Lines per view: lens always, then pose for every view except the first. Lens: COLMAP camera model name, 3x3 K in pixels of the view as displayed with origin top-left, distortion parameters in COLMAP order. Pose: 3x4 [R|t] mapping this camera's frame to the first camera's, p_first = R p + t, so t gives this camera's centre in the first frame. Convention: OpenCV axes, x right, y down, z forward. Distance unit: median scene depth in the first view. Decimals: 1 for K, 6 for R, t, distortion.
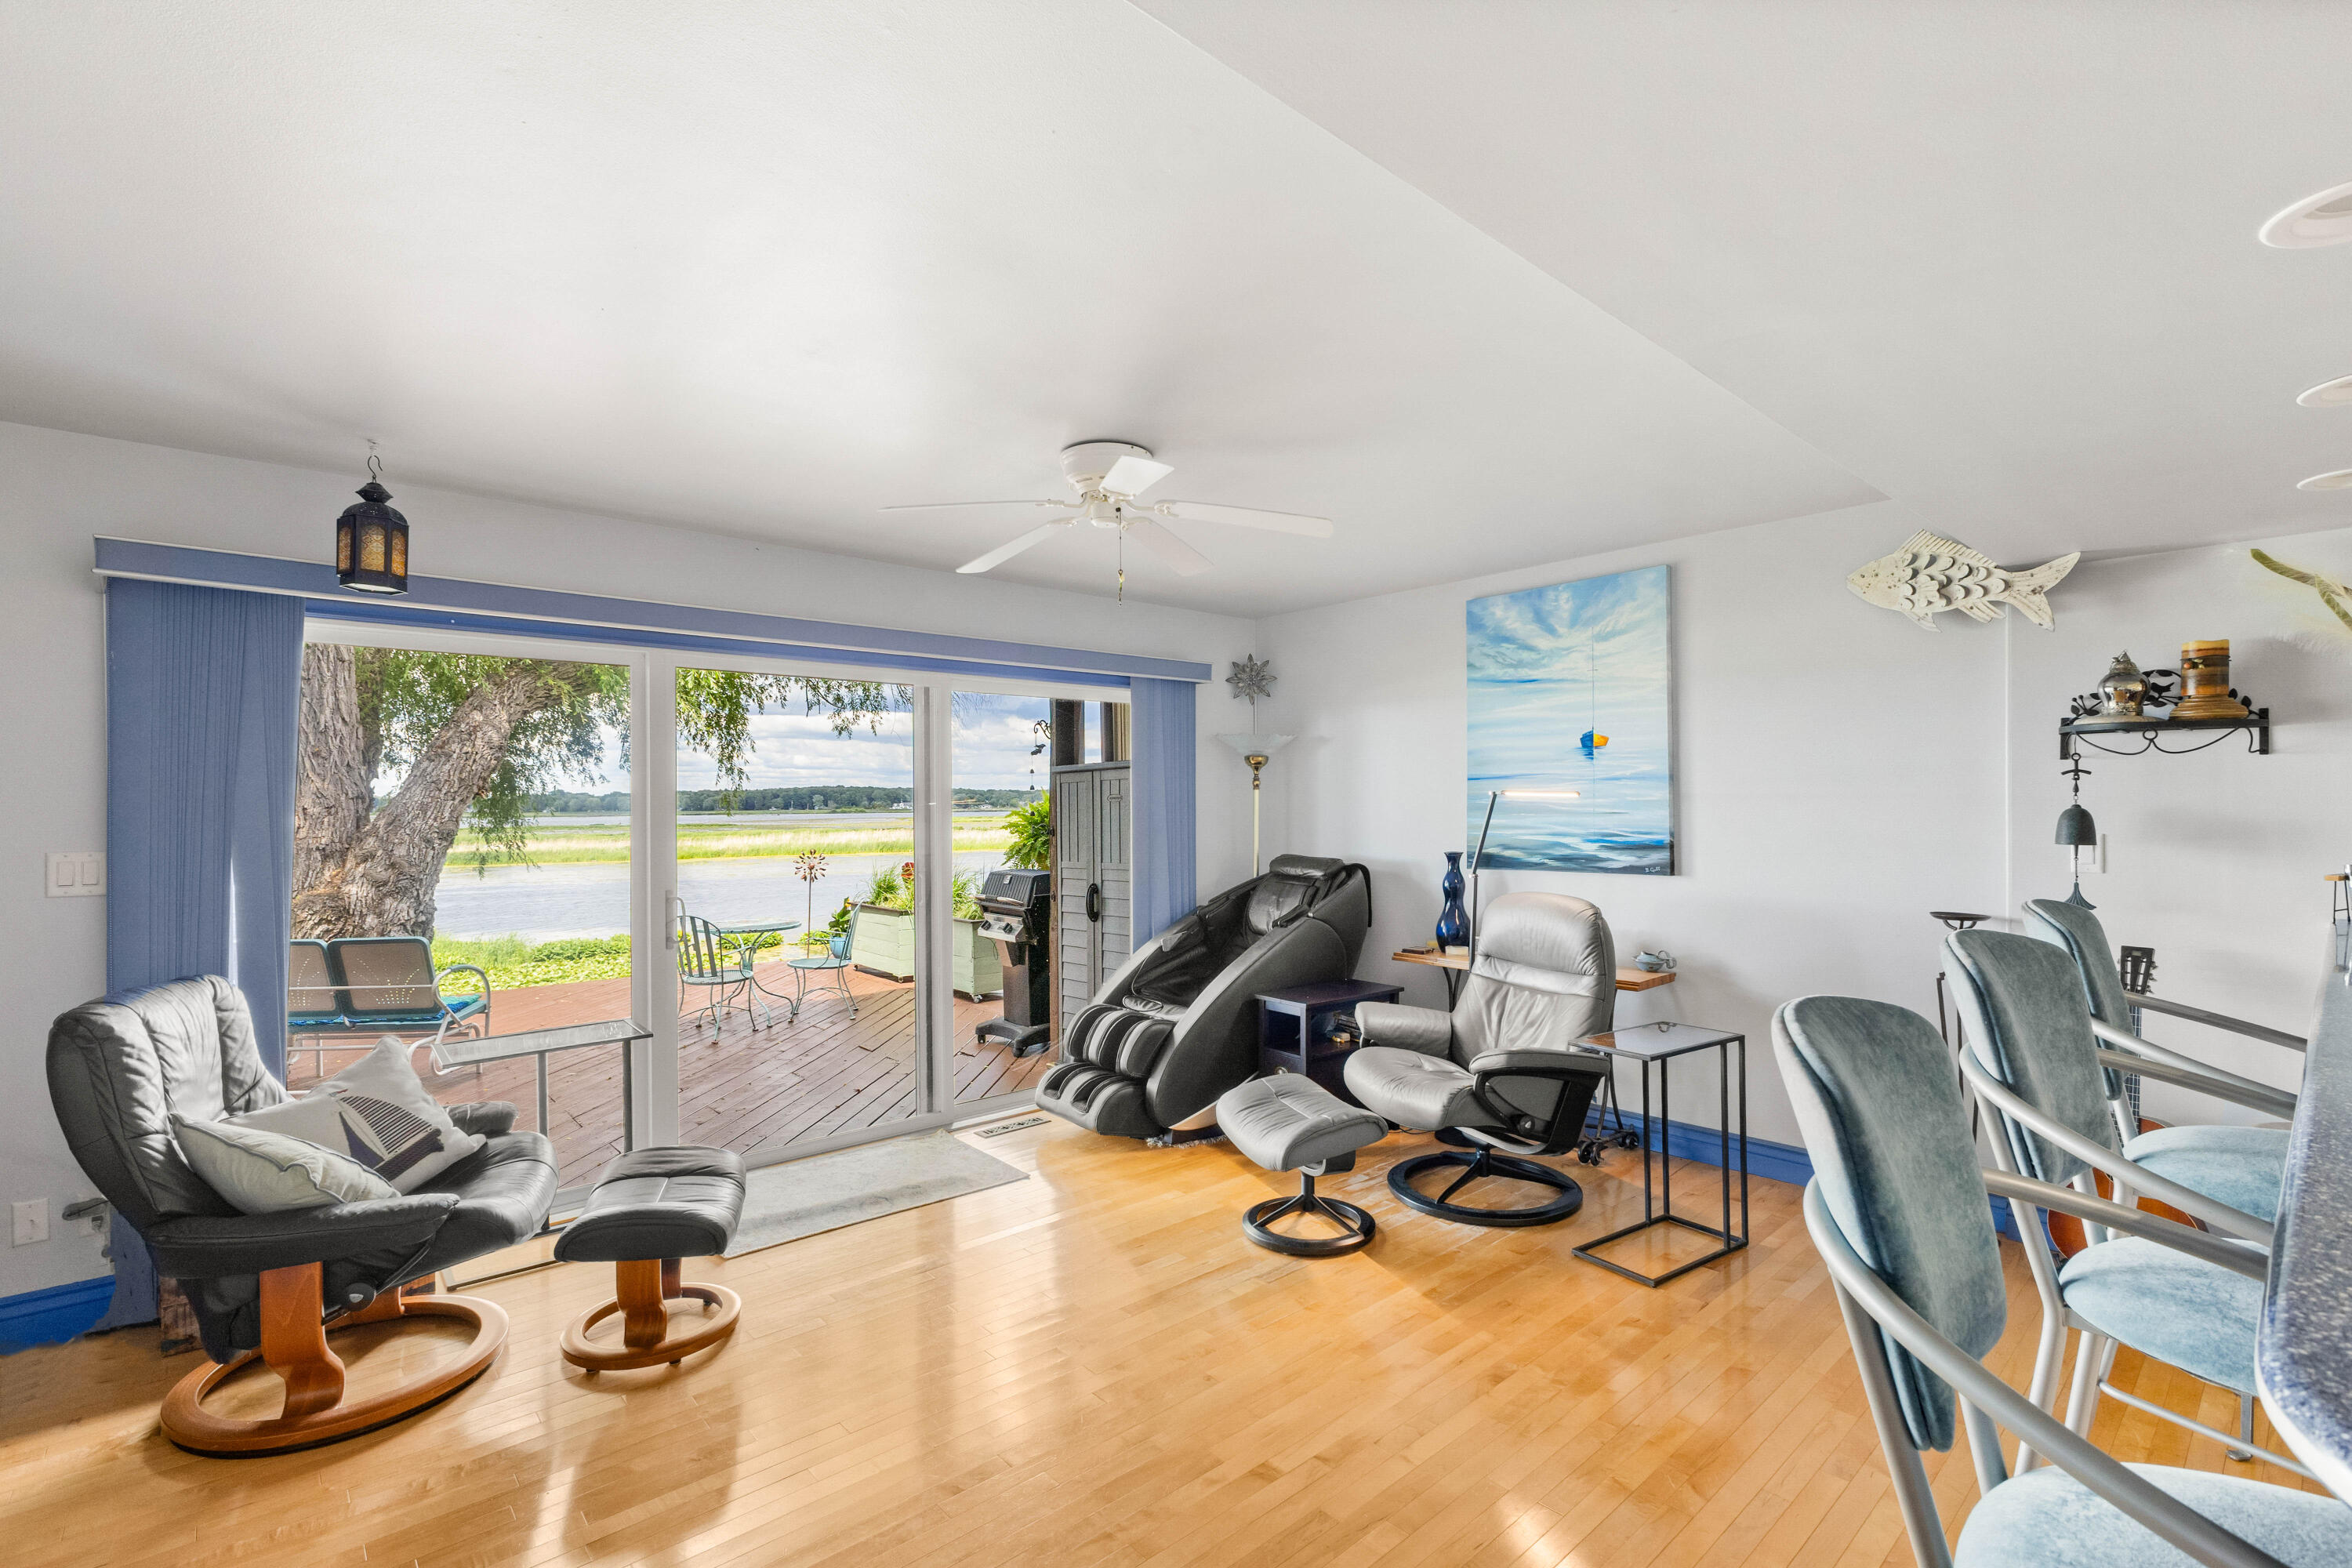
lens RADIAL K [[1062.7, 0, 1183.7], [0, 1062.7, 799.1], [0, 0, 1]] dist [-0.010159, 0.000976]
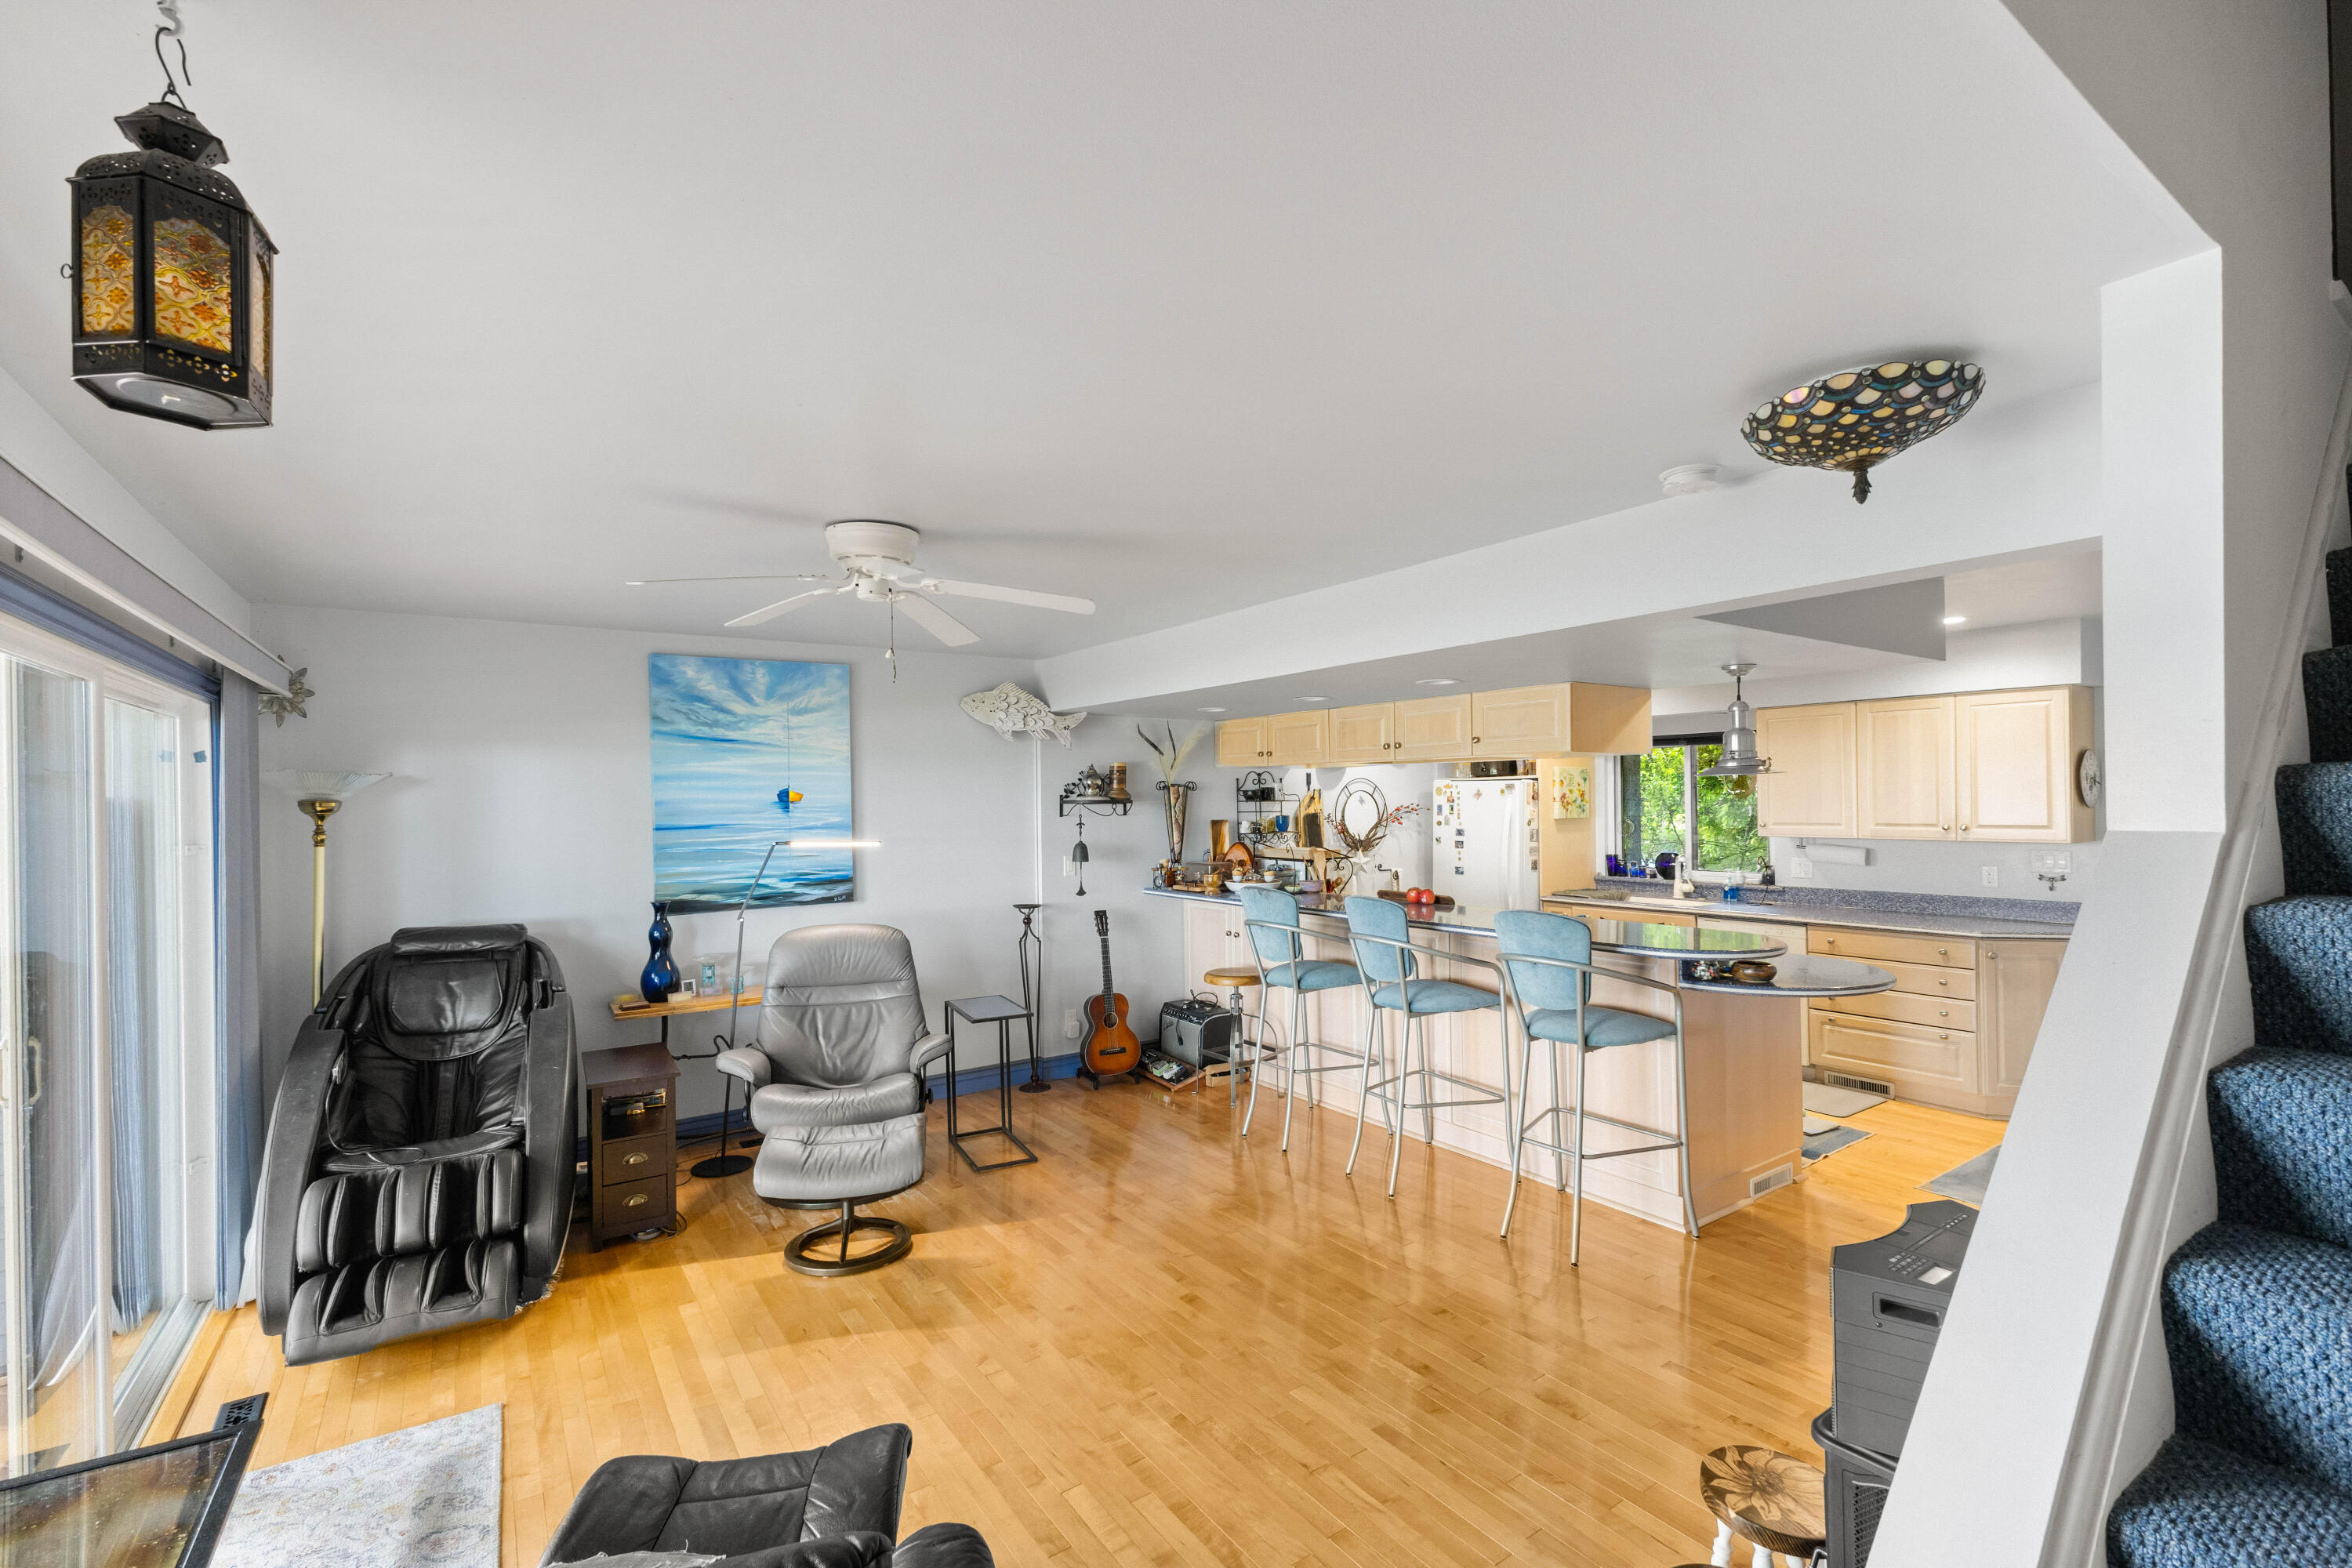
lens RADIAL K [[1014.7, 0, 1196.2], [0, 1014.7, 799.2], [0, 0, 1]] dist [0.003035, -0.001124]
pose [[0.113333, 0.004140, 0.993548, -0.684786], [0.005937, 0.999971, -0.004844, -0.042641], [-0.993539, 0.006448, 0.113305, 0.399398]]
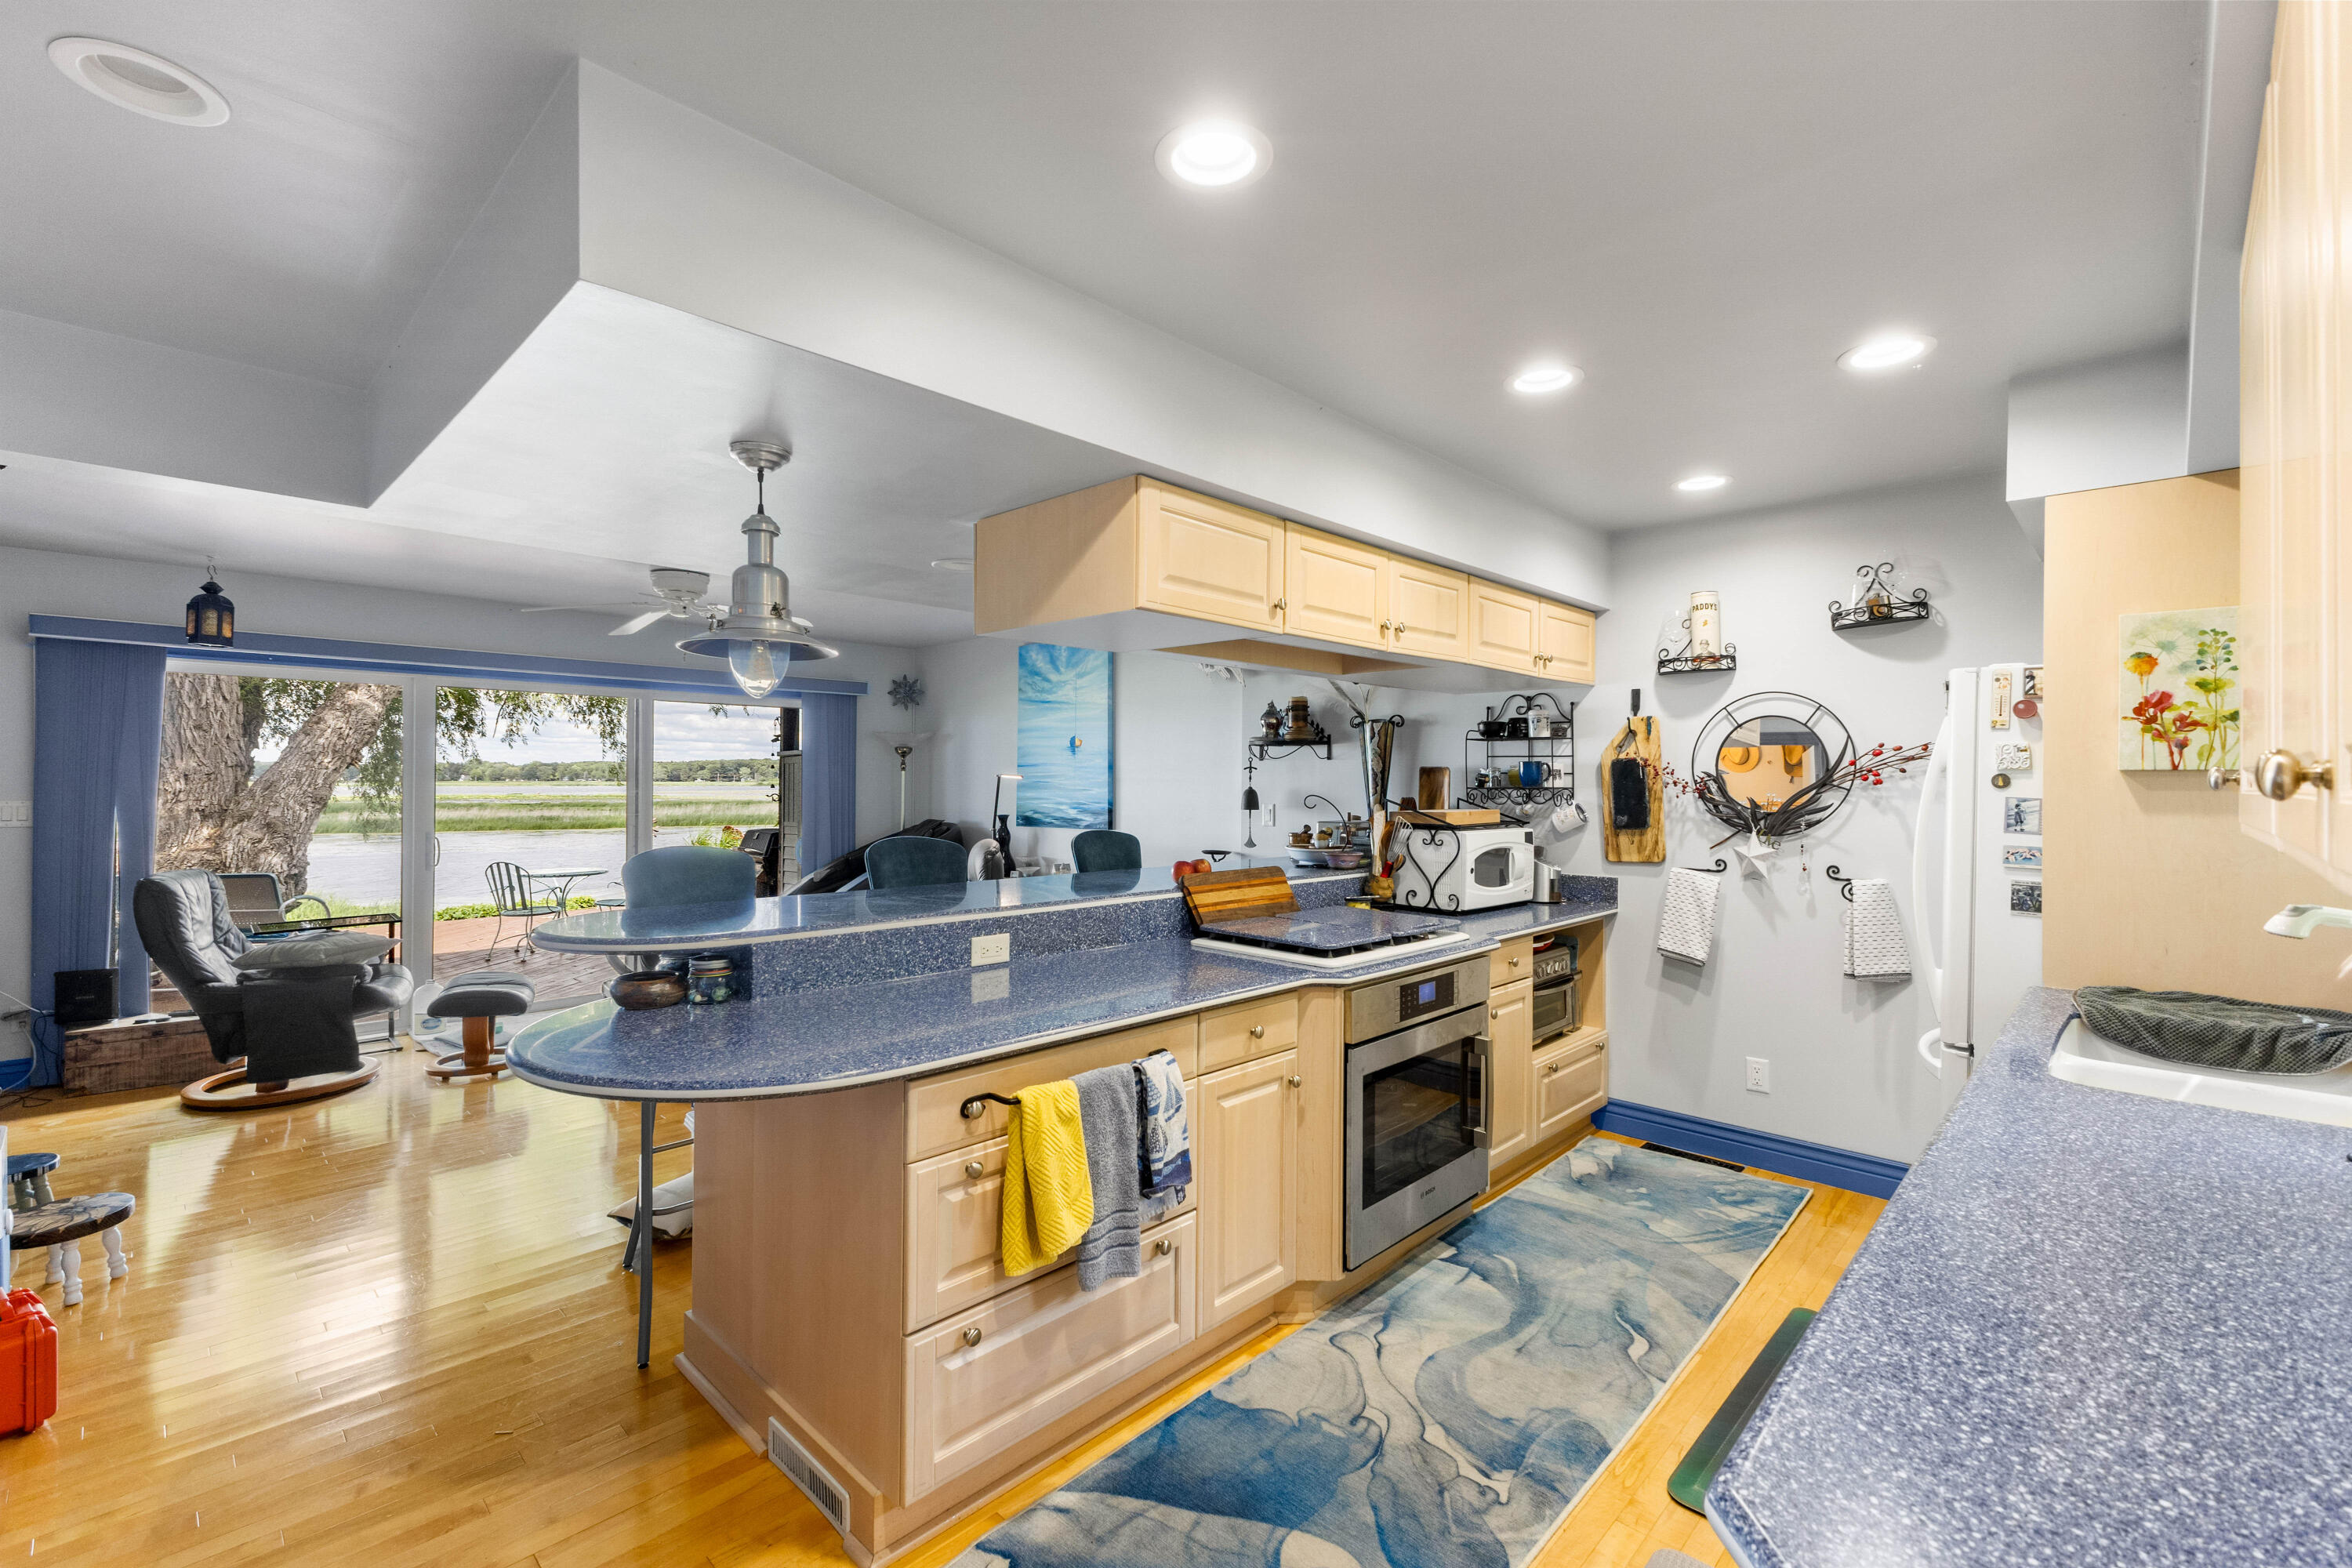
lens RADIAL K [[1014.7, 0, 1189.1], [0, 1014.7, 779.4], [0, 0, 1]] dist [0.003035, -0.001124]
pose [[0.996875, 0.012709, 0.077965, 0.424333], [-0.012911, 0.999914, 0.002095, -0.006429], [-0.077932, -0.003095, 0.996954, -0.470415]]
